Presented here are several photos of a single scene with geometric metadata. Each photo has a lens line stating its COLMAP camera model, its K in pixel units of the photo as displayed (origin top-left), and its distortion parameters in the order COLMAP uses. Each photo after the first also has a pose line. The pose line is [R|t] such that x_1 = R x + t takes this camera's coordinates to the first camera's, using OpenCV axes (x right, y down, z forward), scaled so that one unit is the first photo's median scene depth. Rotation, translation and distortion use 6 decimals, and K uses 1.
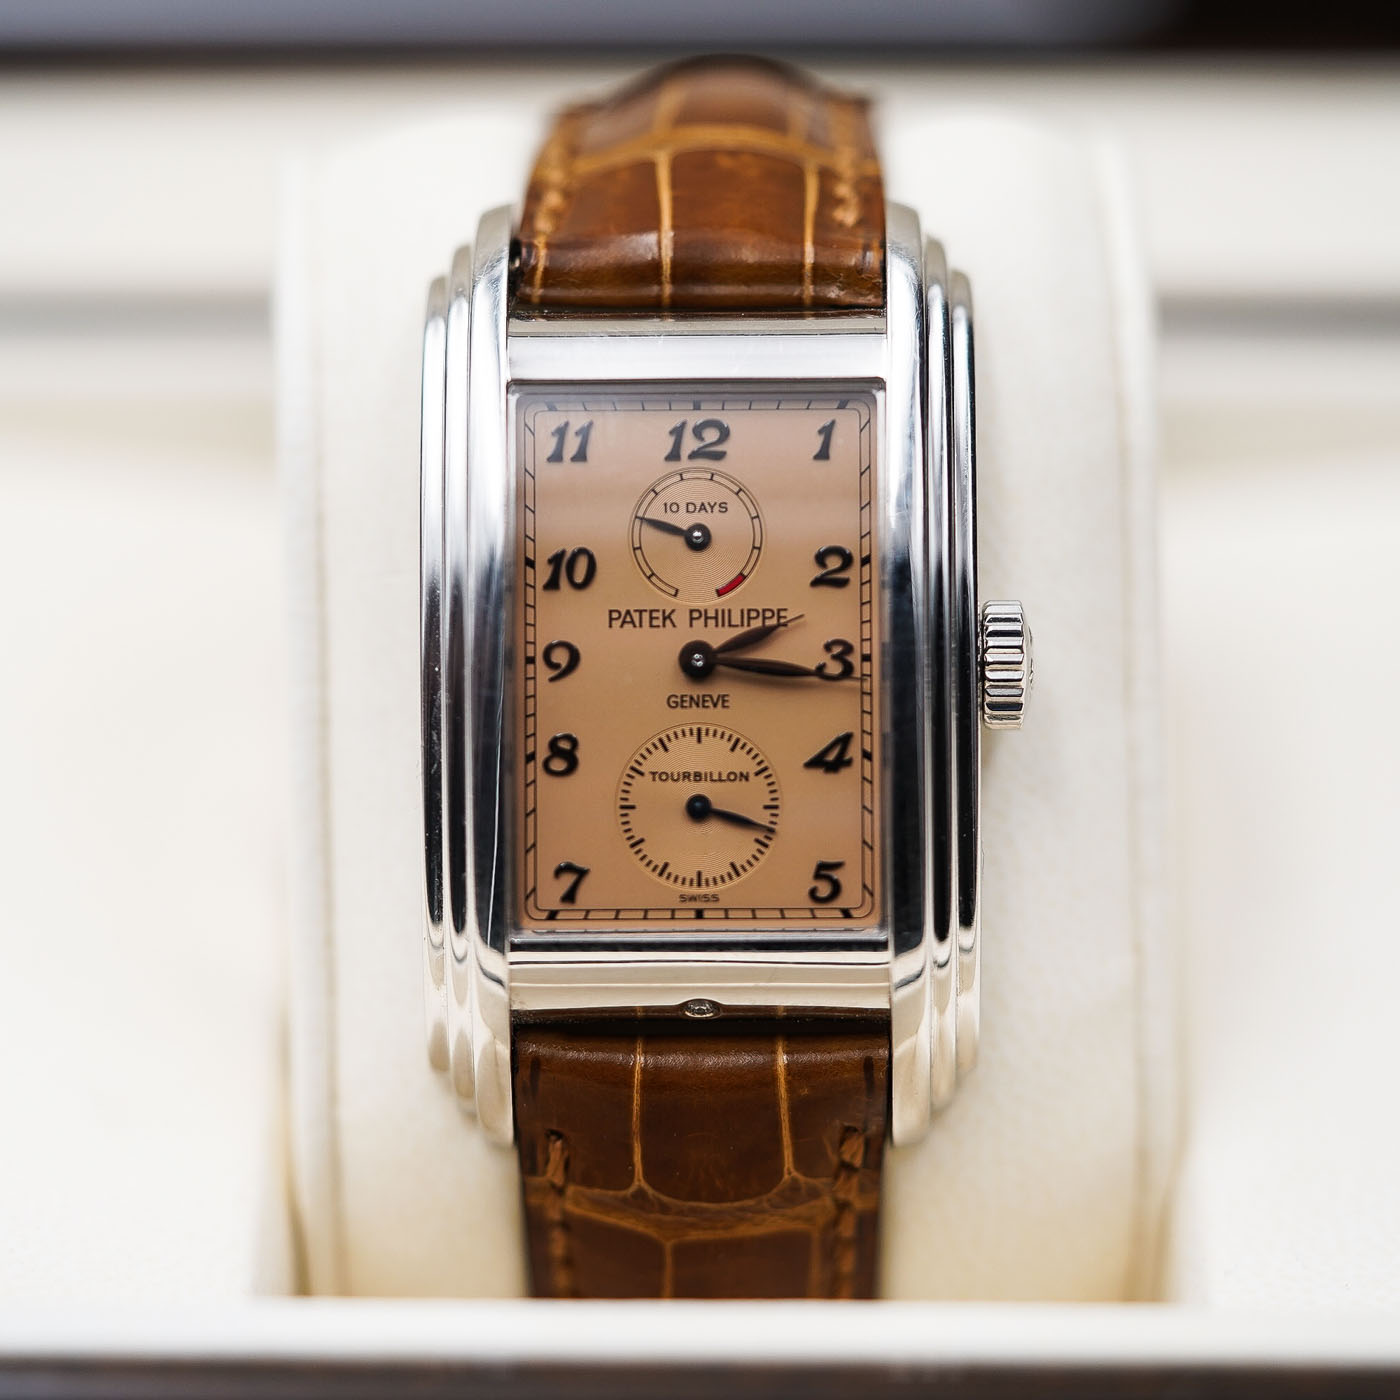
lens RADIAL K [[7323.6, 0, 700.0], [0, 7323.6, 700.0], [0, 0, 1]] dist [0.279906, -0.500827]
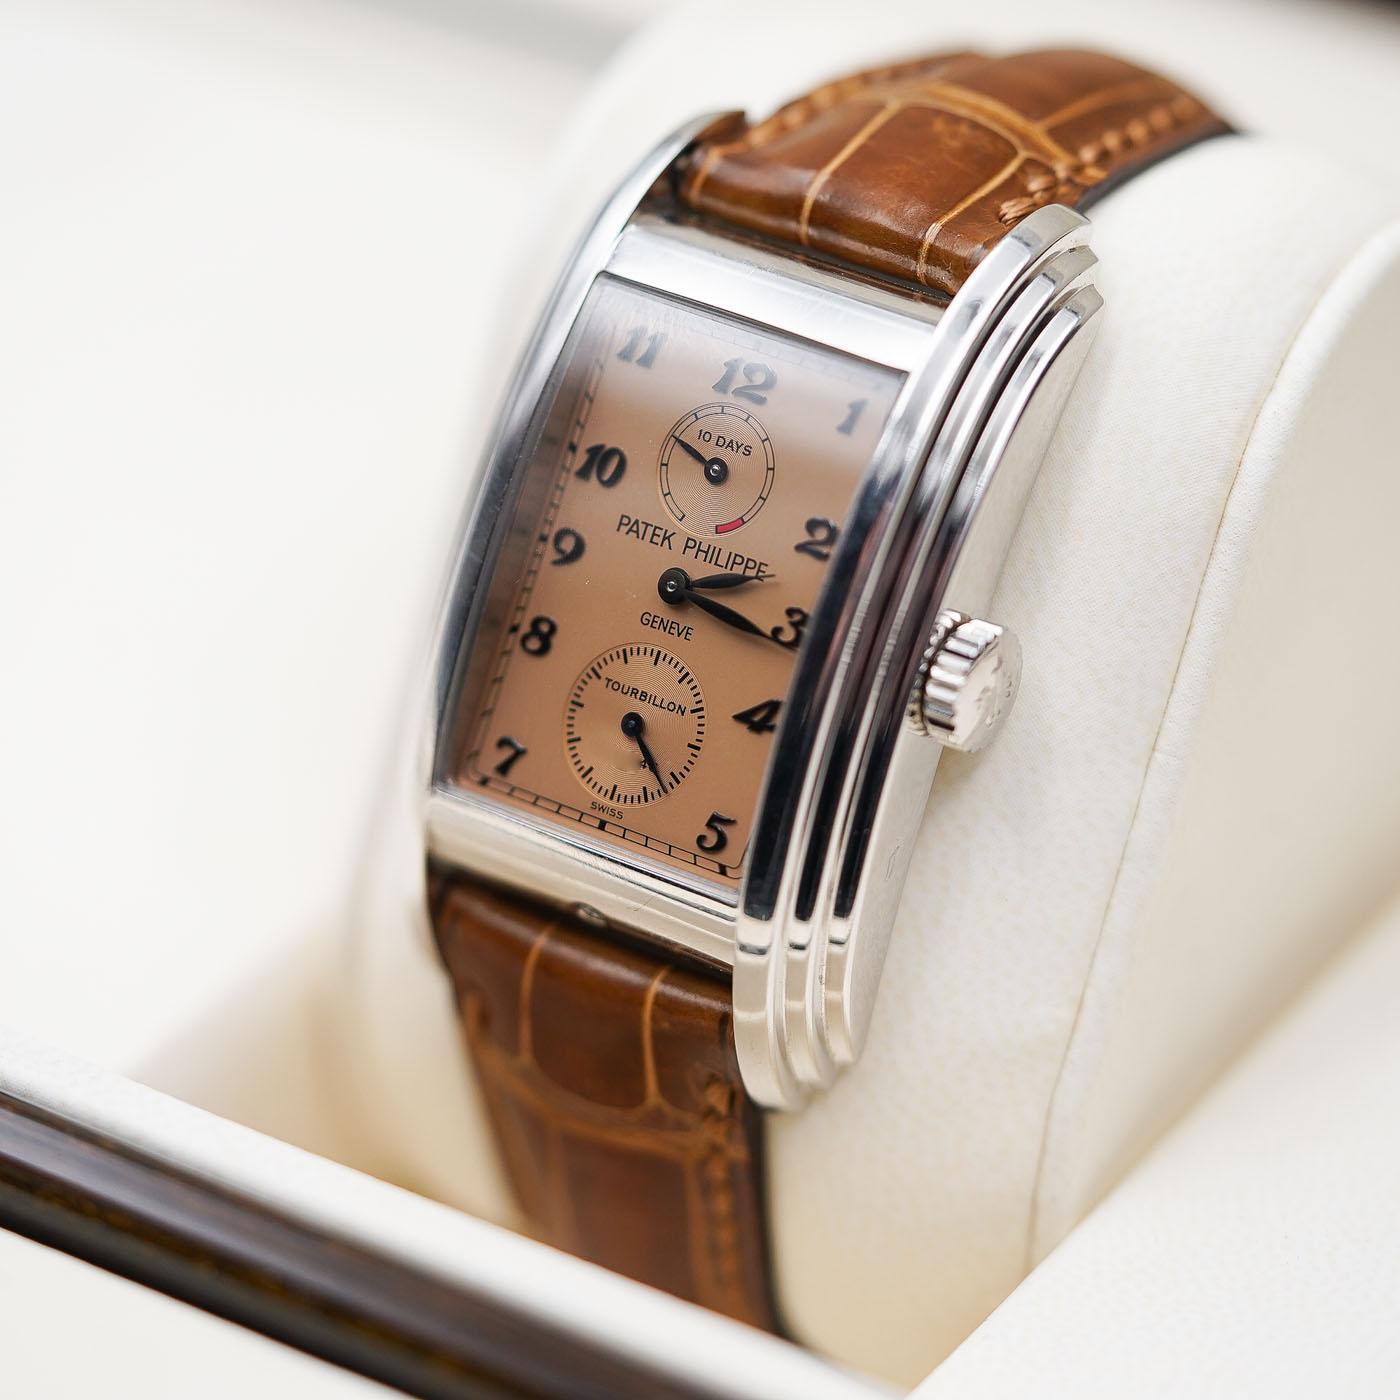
lens RADIAL K [[7323.6, 0, 700.0], [0, 7323.6, 700.0], [0, 0, 1]] dist [0.279906, -0.500827]
pose [[0.841709, 0.304084, -0.446161, 0.459068], [-0.276751, 0.952502, 0.127077, -0.120136], [0.463612, 0.016513, 0.885885, 0.103476]]
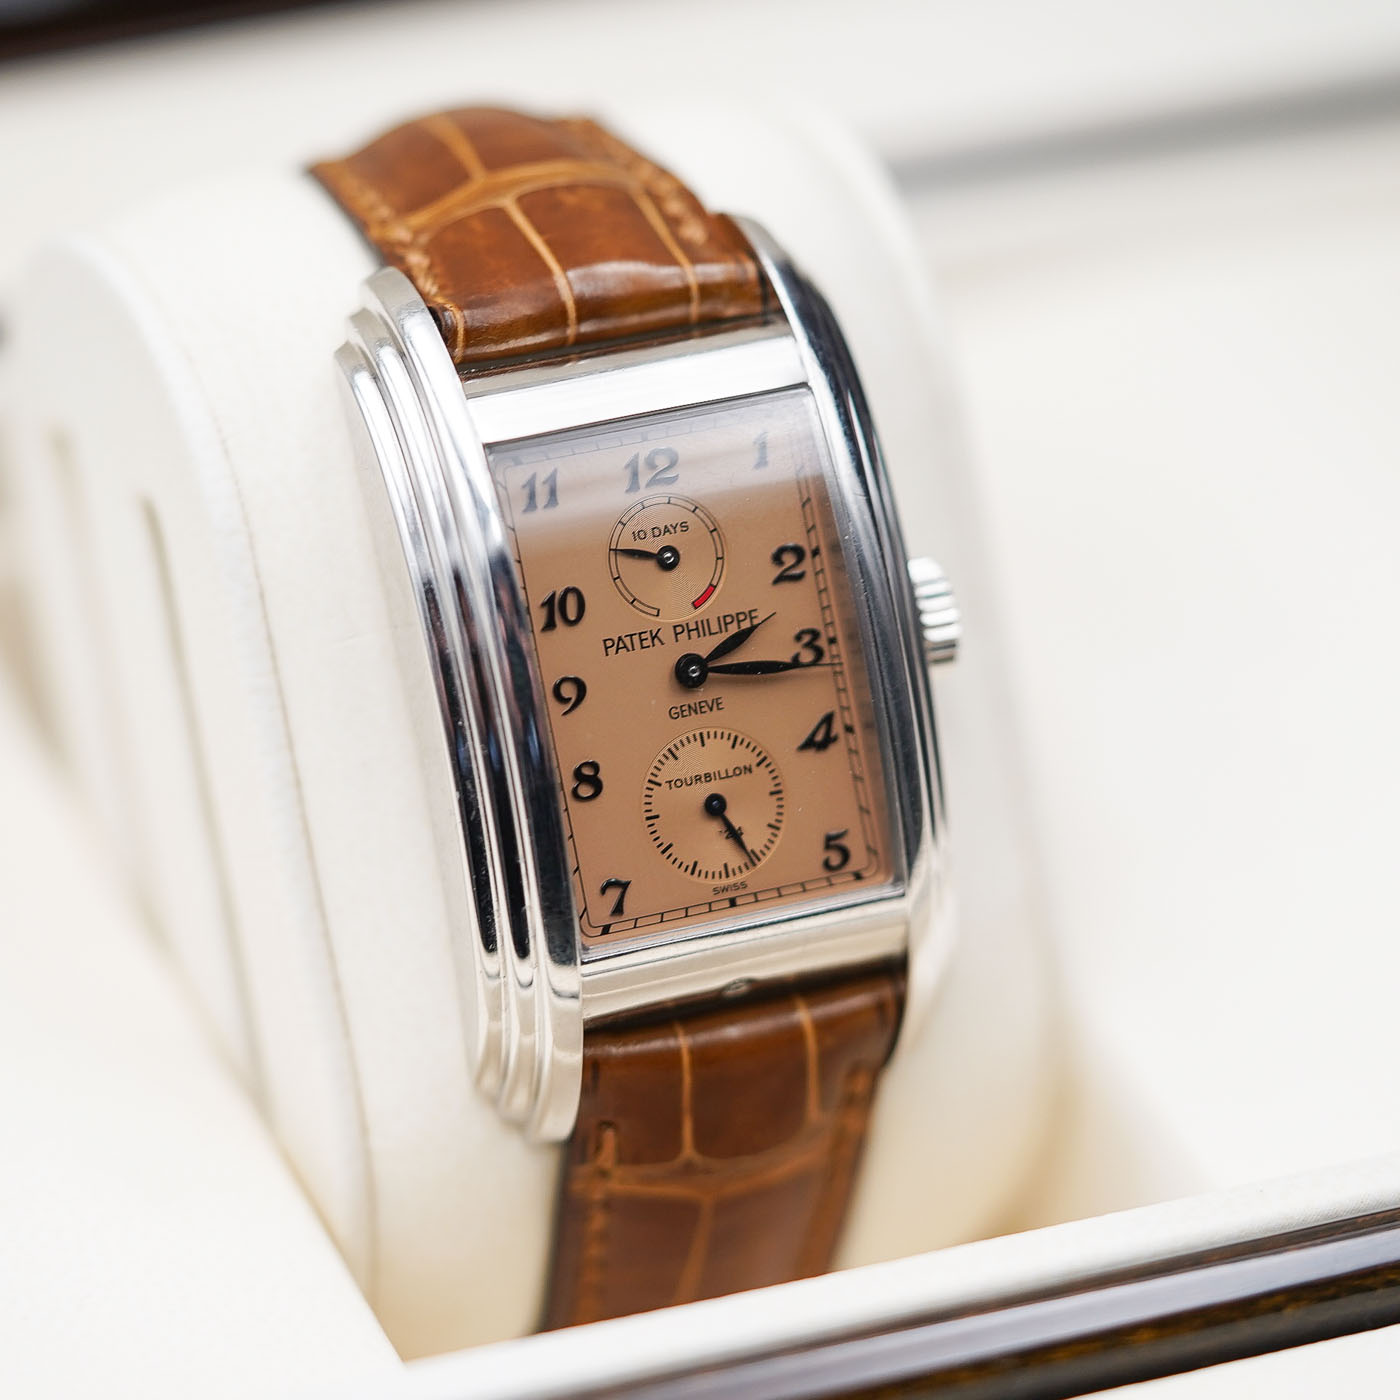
lens RADIAL K [[7323.6, 0, 700.0], [0, 7323.6, 700.0], [0, 0, 1]] dist [0.279906, -0.500827]
pose [[0.920604, -0.183109, 0.344904, -0.370658], [0.155282, 0.982069, 0.106904, -0.116009], [-0.358294, -0.044859, 0.932530, -0.004620]]
